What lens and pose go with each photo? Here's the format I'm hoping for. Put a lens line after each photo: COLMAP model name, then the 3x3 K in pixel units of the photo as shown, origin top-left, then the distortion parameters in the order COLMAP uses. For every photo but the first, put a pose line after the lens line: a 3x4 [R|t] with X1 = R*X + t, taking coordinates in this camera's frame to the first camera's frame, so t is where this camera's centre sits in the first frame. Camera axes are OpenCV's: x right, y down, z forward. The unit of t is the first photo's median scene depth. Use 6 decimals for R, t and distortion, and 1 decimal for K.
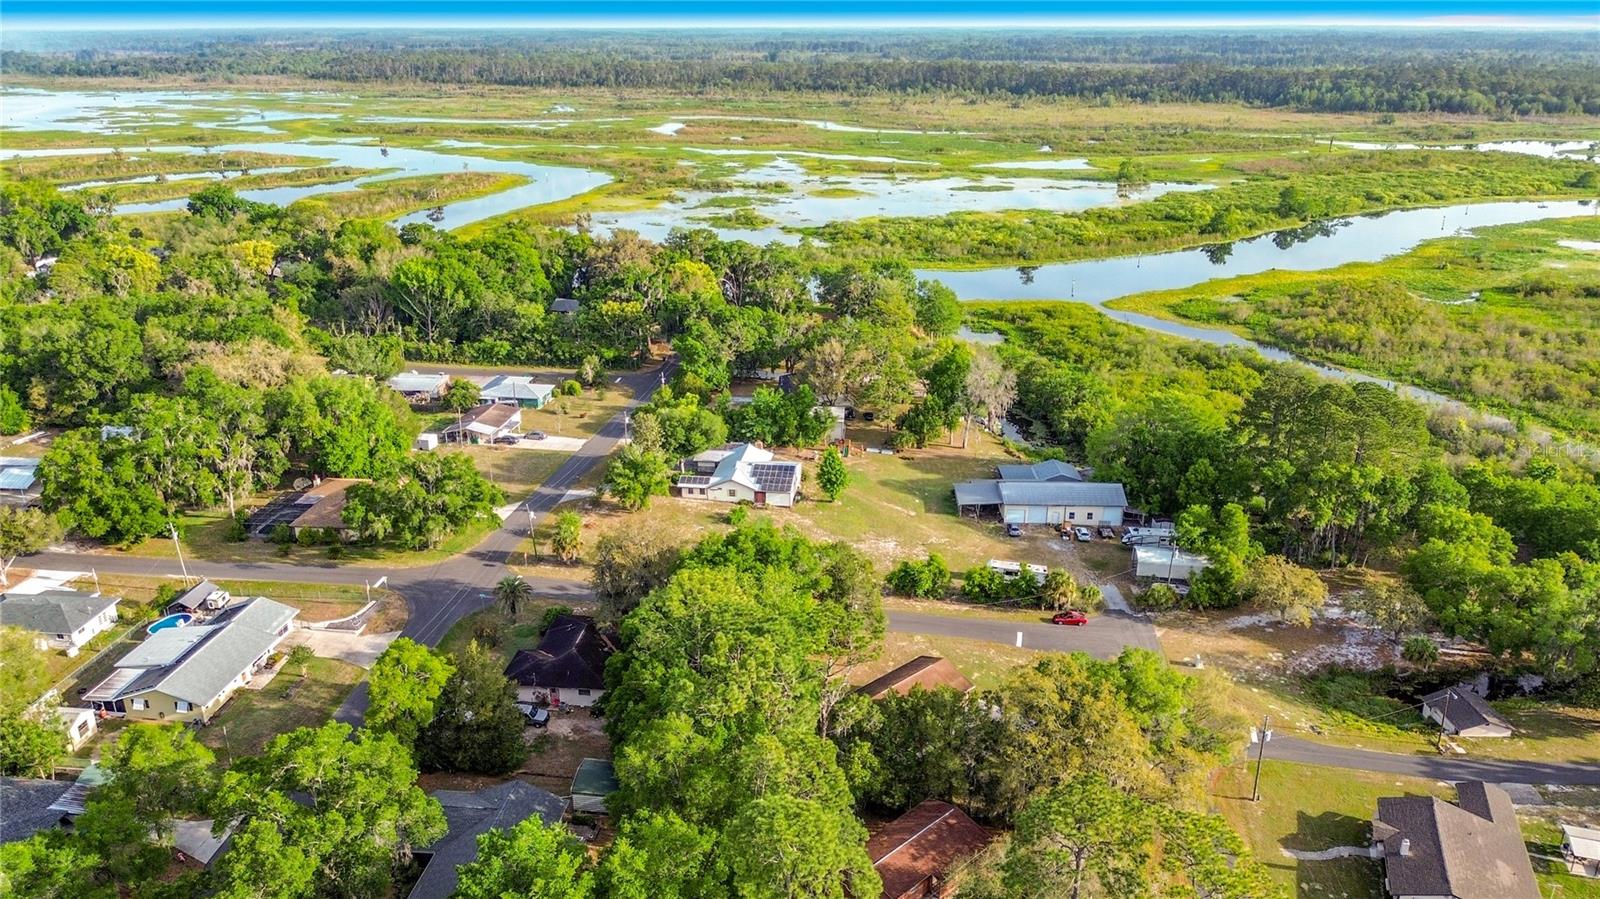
lens RADIAL K [[1154.2, 0, 800.0], [0, 1154.2, 449.5], [0, 0, 1]] dist [0.046900, -0.079224]
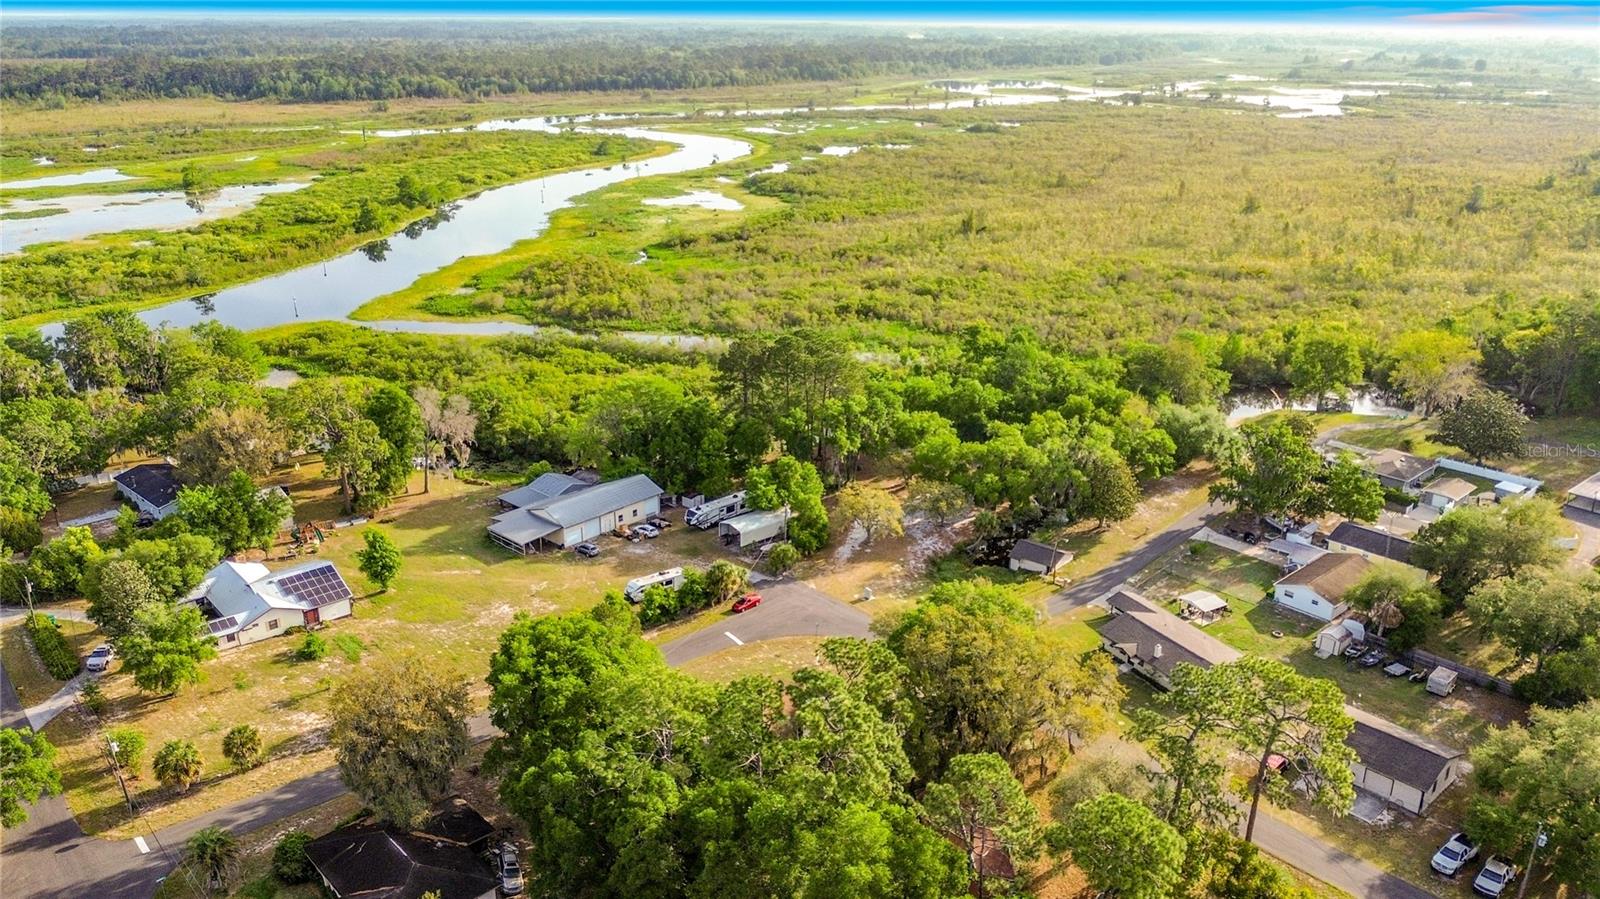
lens RADIAL K [[1170.7, 0, 800.0], [0, 1170.7, 449.5], [0, 0, 1]] dist [0.046487, -0.079706]
pose [[0.649724, -0.257928, 0.715074, -0.252523], [0.255387, 0.960065, 0.114249, -0.051285], [-0.715986, 0.108390, 0.689649, 0.141635]]
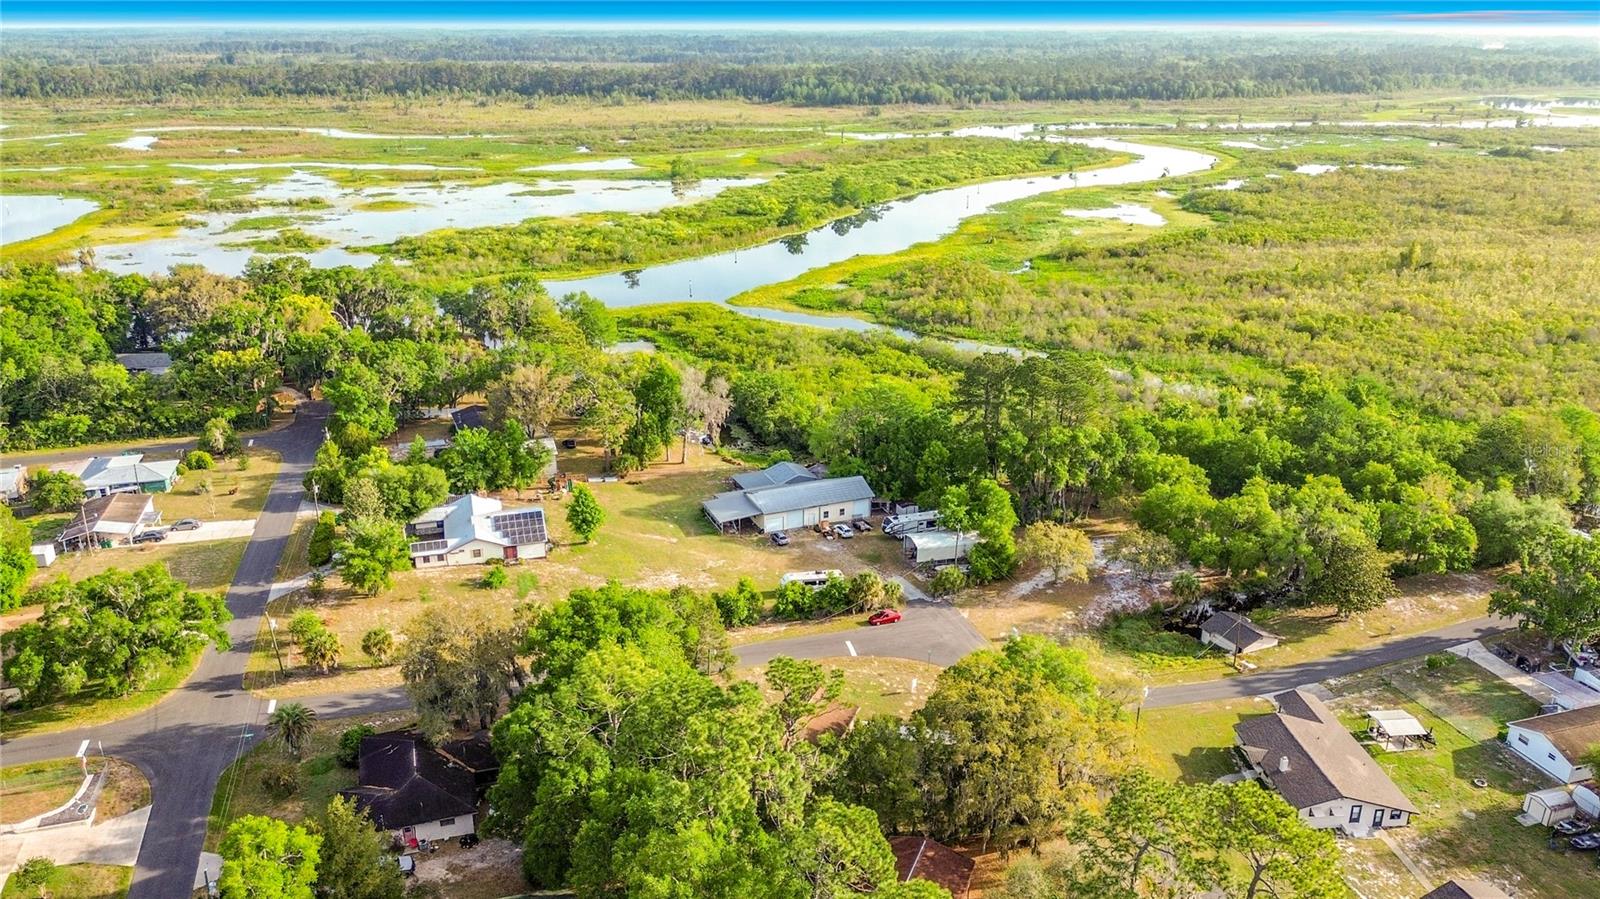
lens RADIAL K [[1154.2, 0, 800.0], [0, 1154.2, 449.5], [0, 0, 1]] dist [0.046900, -0.079224]
pose [[0.909490, -0.141617, 0.390861, -0.119367], [0.141464, 0.989508, 0.029349, -0.022258], [-0.390916, 0.028600, 0.919982, 0.058413]]
